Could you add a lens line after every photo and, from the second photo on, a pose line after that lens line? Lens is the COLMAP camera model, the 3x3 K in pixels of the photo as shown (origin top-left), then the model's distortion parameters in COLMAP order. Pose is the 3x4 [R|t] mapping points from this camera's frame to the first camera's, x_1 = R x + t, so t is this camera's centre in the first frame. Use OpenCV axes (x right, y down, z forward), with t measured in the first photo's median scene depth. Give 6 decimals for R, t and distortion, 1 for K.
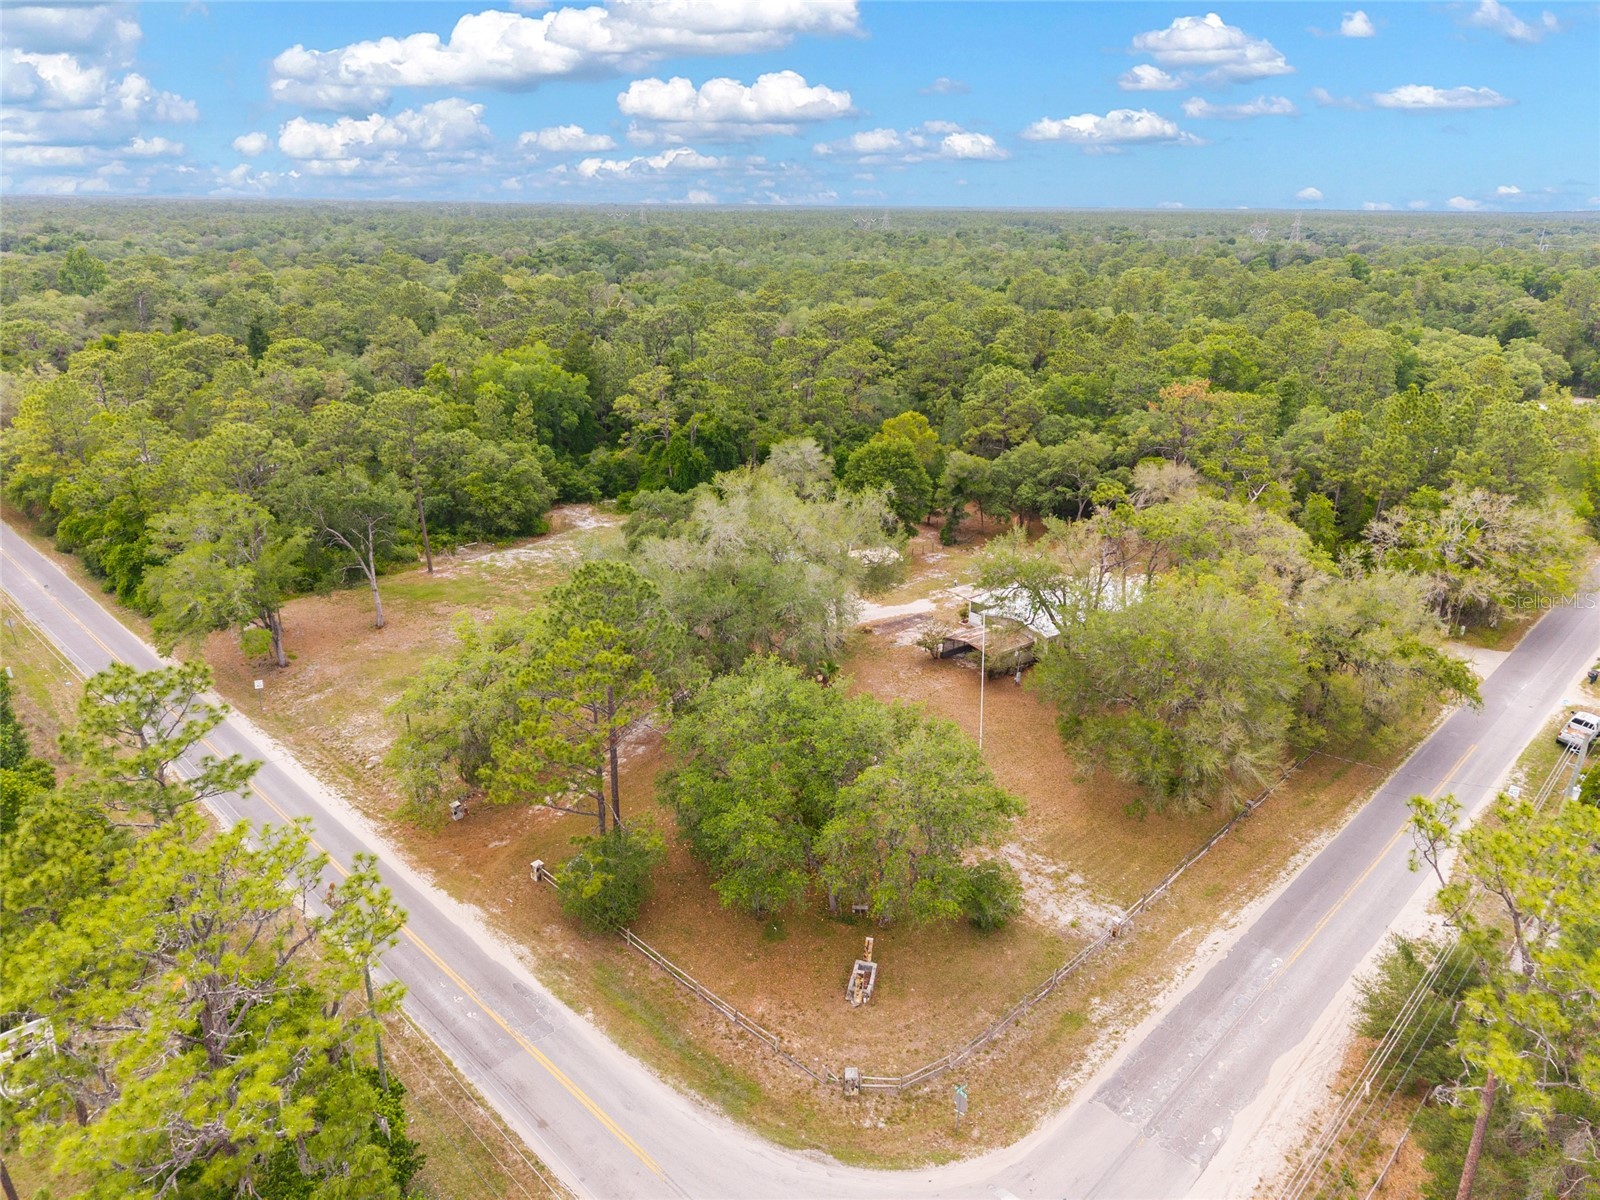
lens RADIAL K [[1068.7, 0, 793.0], [0, 1068.7, 604.7], [0, 0, 1]] dist [0.027668, -0.025859]
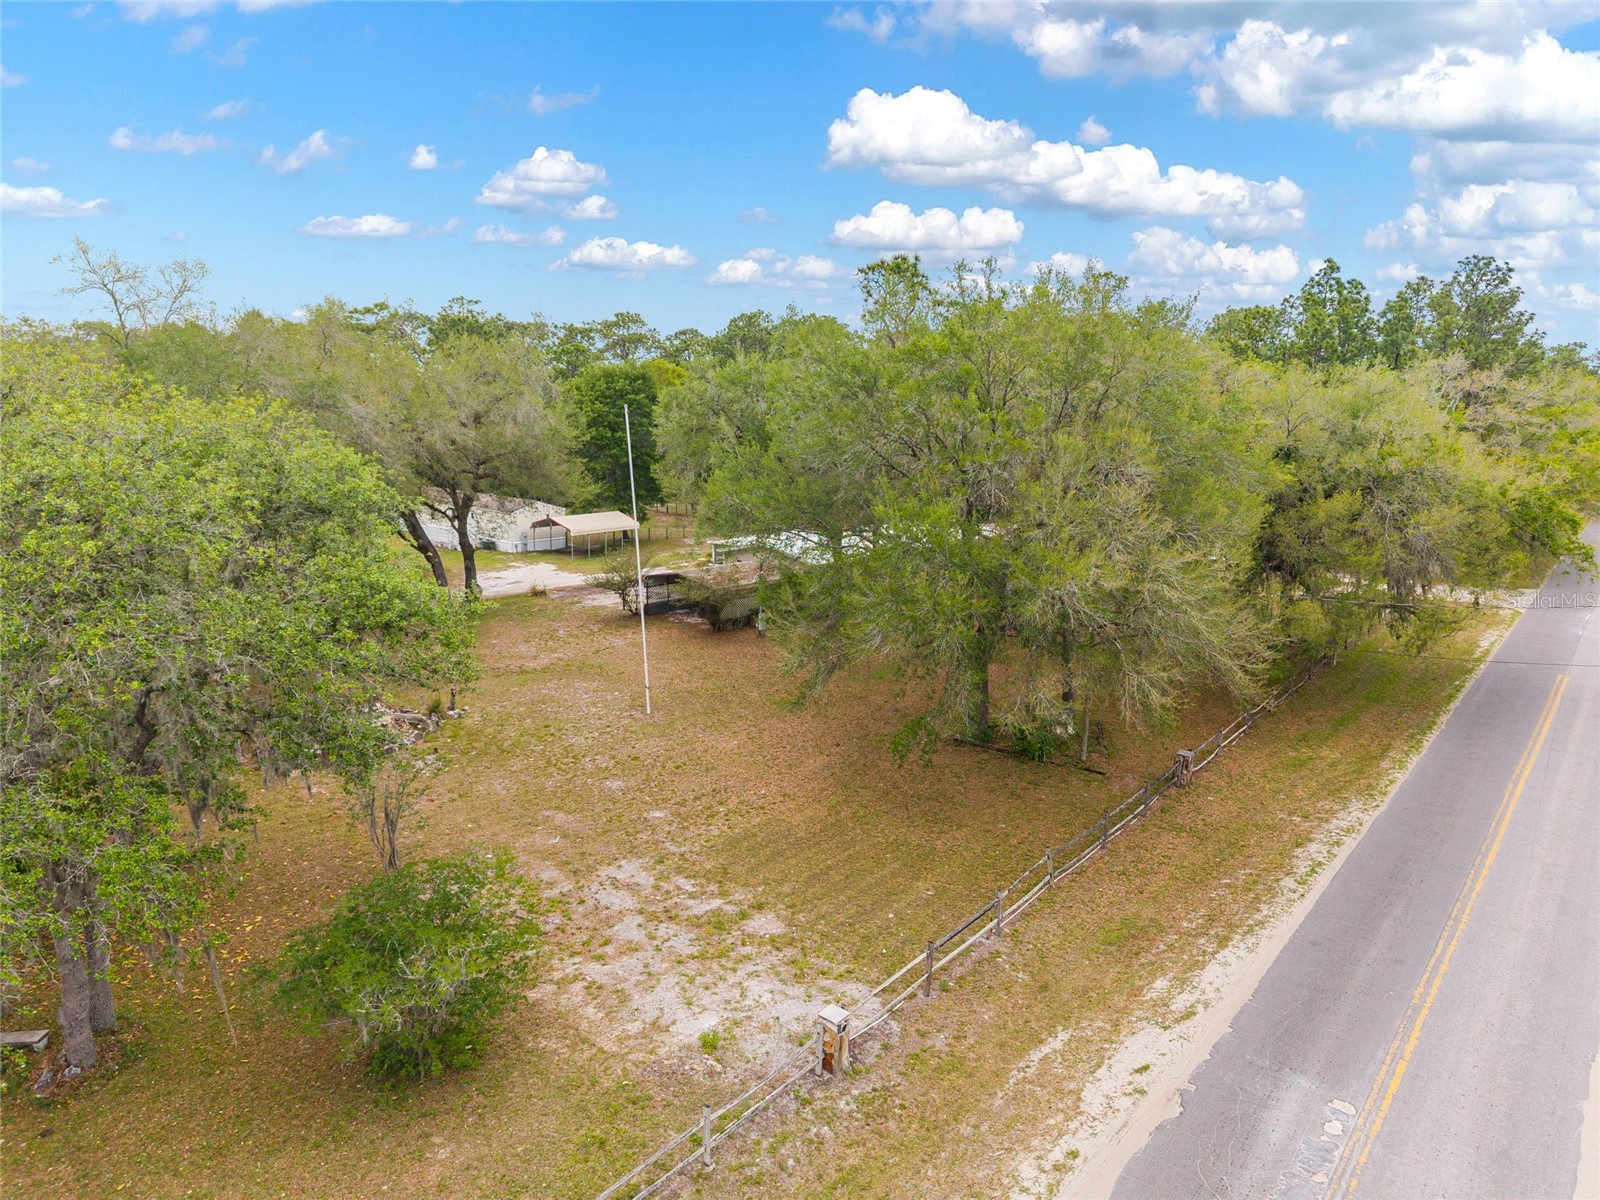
lens RADIAL K [[1068.7, 0, 793.0], [0, 1068.7, 604.7], [0, 0, 1]] dist [0.027668, -0.025859]
pose [[0.995136, -0.030075, 0.093807, 0.277812], [0.044656, 0.986517, -0.157447, 0.235498], [-0.087807, 0.160870, 0.983062, 0.705807]]
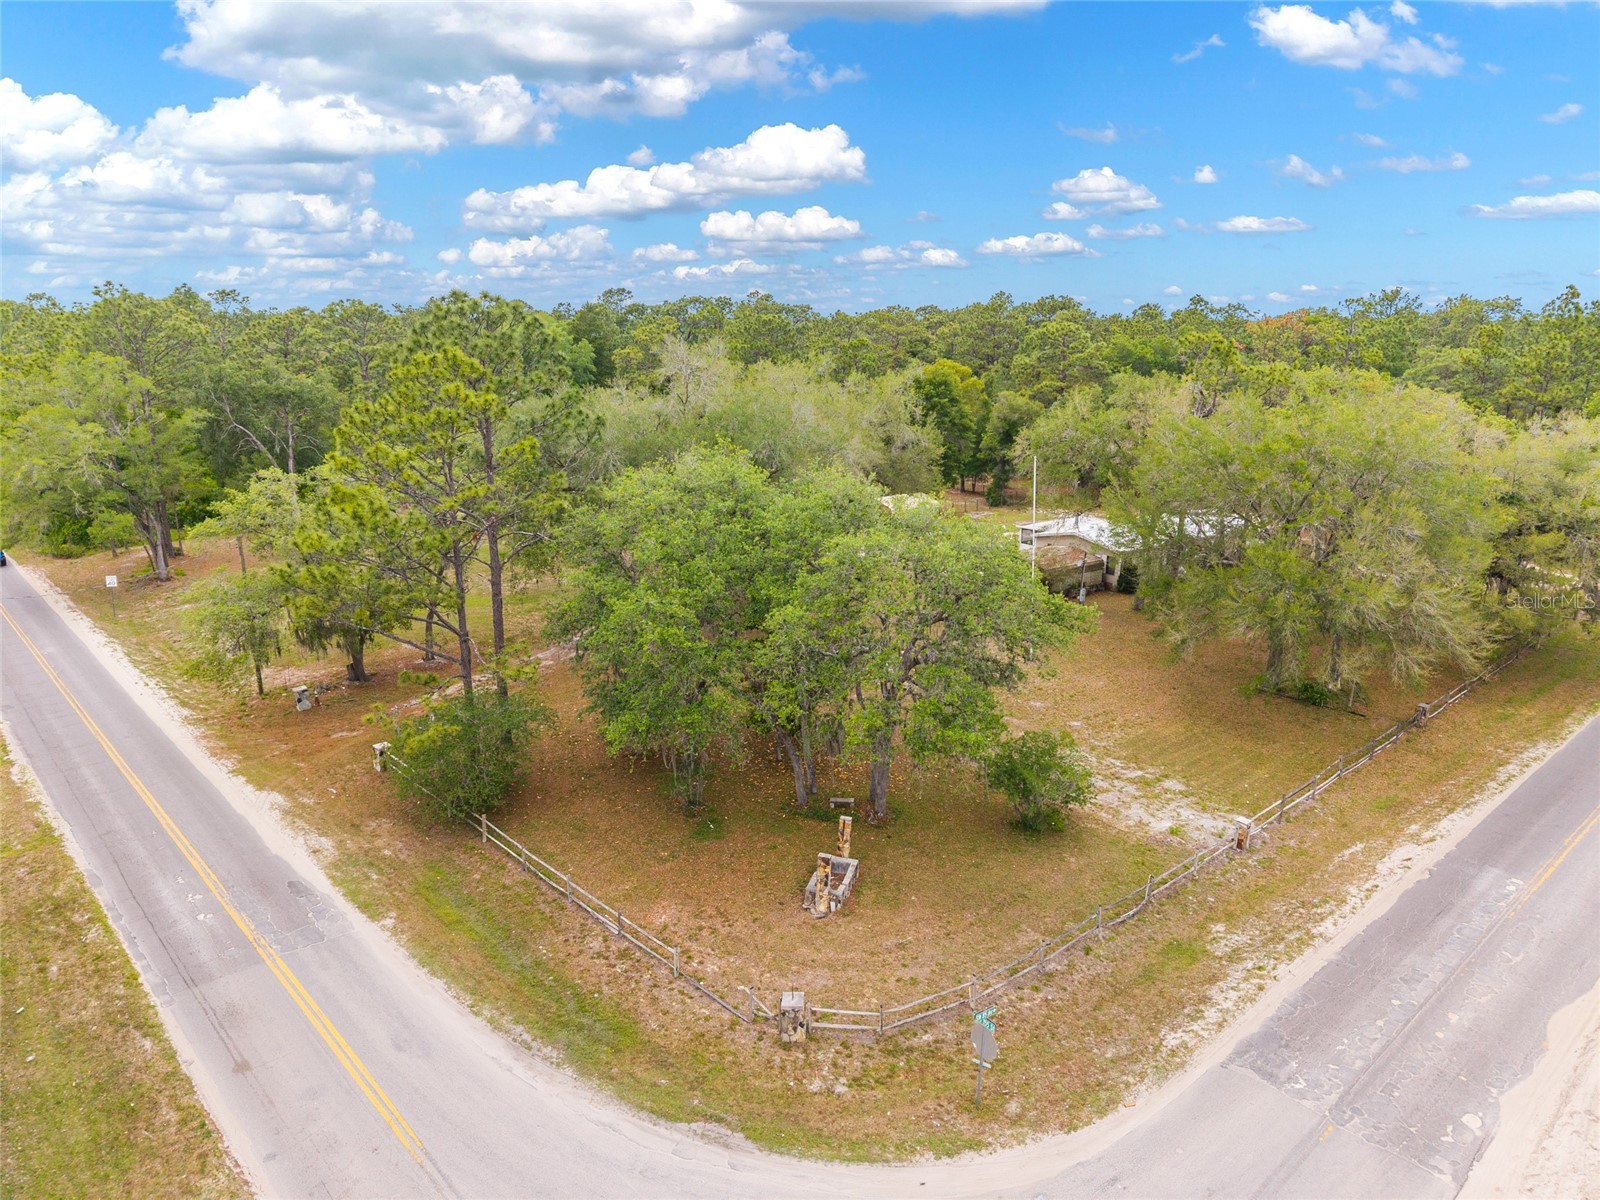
lens RADIAL K [[1068.7, 0, 793.0], [0, 1068.7, 604.7], [0, 0, 1]] dist [0.027668, -0.025859]
pose [[0.998461, 0.007585, -0.054931, 0.072463], [-0.013140, 0.994750, -0.101488, 0.246818], [0.053873, 0.102054, 0.993319, 0.358028]]
